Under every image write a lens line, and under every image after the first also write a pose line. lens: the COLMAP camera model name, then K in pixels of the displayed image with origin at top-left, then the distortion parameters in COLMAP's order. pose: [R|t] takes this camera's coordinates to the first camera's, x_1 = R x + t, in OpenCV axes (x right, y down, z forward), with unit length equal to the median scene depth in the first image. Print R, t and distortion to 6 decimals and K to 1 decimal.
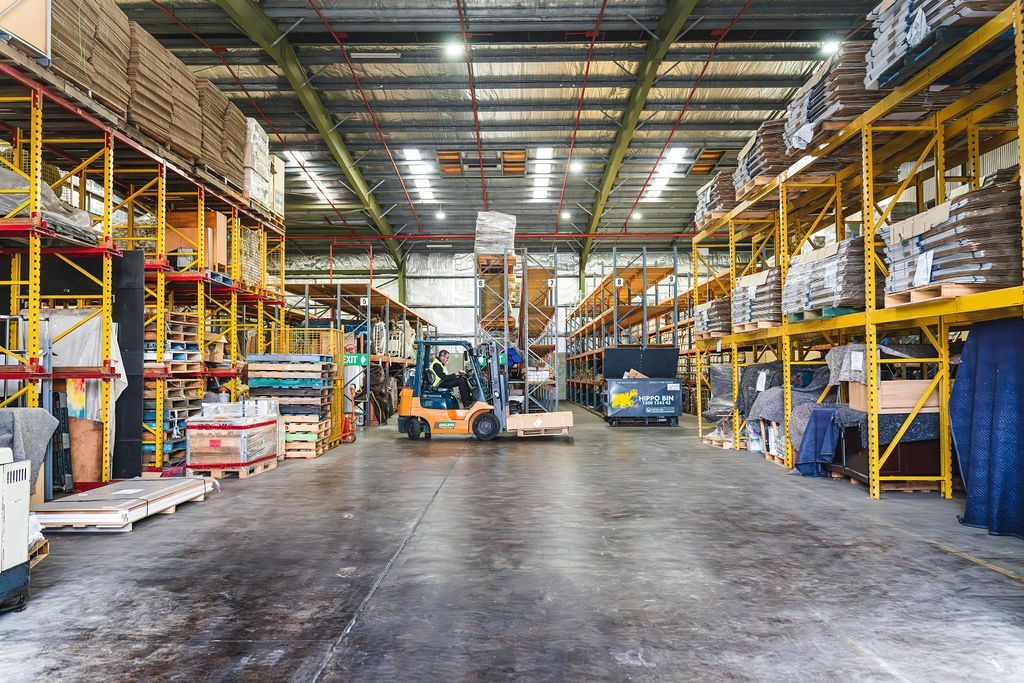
lens RADIAL K [[817.3, 0, 514.3], [0, 817.3, 341.8], [0, 0, 1]] dist [0.010771, -0.006761]
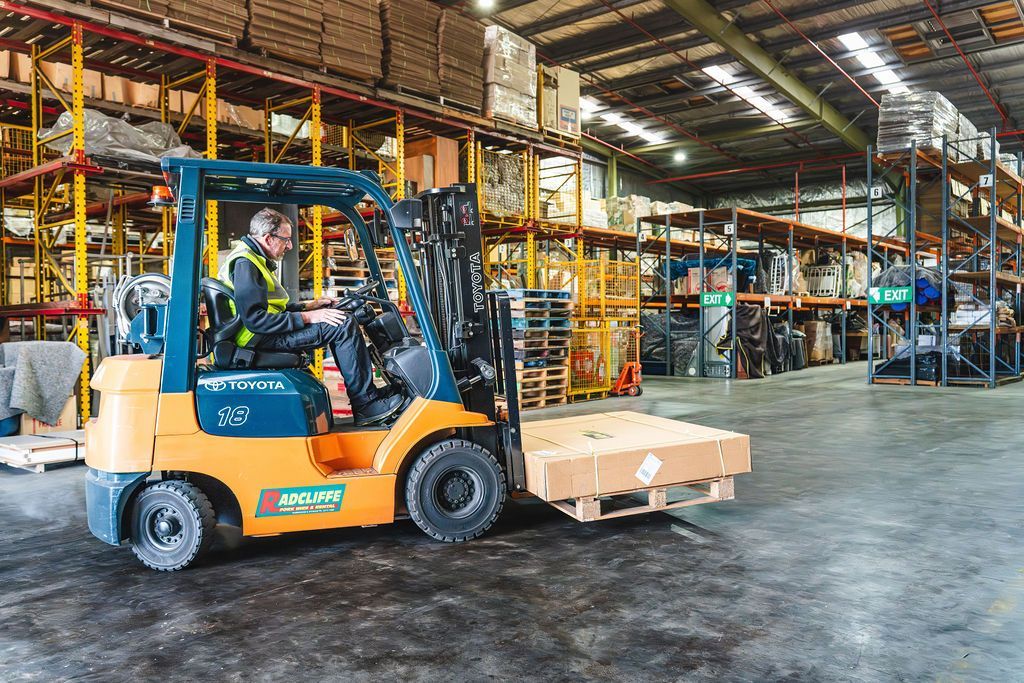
lens RADIAL K [[817.3, 0, 512.0], [0, 817.3, 343.1], [0, 0, 1]] dist [0.010771, -0.006761]
pose [[0.765783, 0.012969, -0.642968, 0.370552], [0.027860, 0.998189, 0.053316, 0.032231], [0.642495, -0.058742, 0.764035, 0.432938]]
